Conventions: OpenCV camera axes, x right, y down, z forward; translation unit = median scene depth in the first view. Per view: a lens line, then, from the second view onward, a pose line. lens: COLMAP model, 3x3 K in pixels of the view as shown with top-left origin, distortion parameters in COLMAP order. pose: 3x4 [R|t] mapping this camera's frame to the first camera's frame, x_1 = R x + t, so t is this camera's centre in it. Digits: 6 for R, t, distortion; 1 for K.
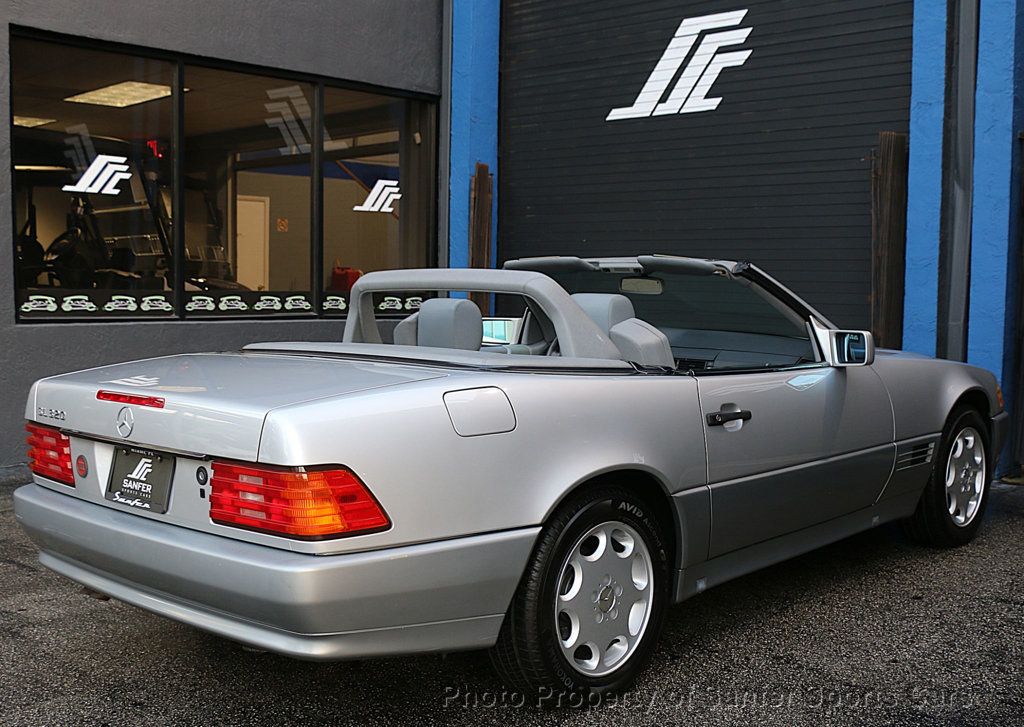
lens RADIAL K [[1238.6, 0, 495.4], [0, 1238.6, 361.9], [0, 0, 1]] dist [-0.120800, 0.062497]
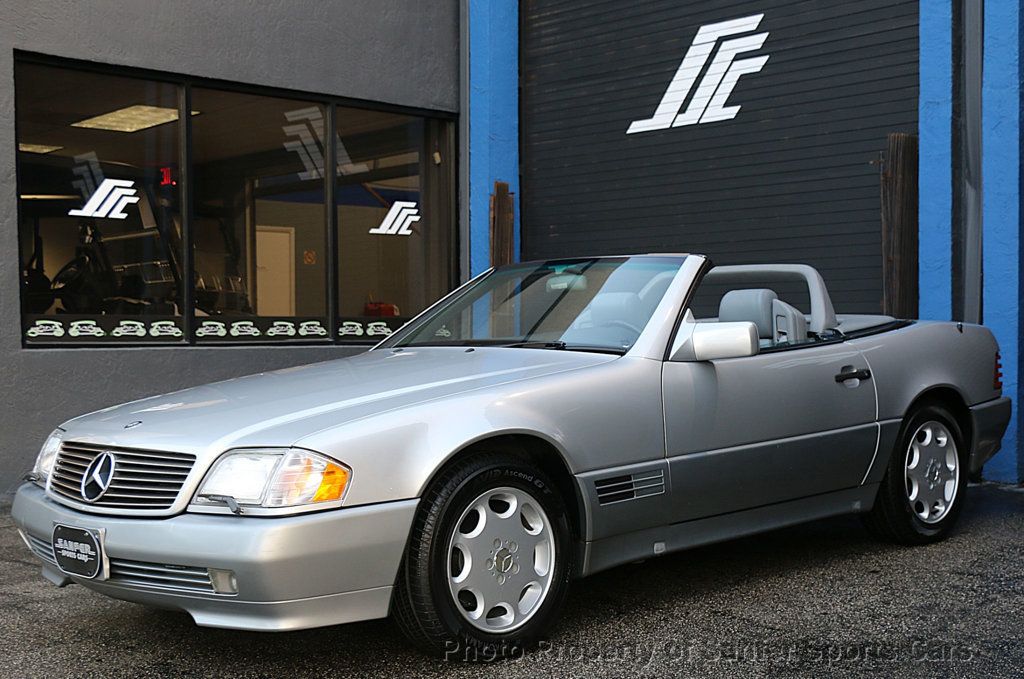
lens RADIAL K [[1471.7, 0, 512.0], [0, 1471.7, 339.5], [0, 0, 1]] dist [-0.009571, -0.069586]
pose [[0.998474, -0.020467, -0.051292, 0.058728], [0.017232, 0.997881, -0.062741, 0.038029], [0.052467, 0.061761, 0.996711, -0.153351]]
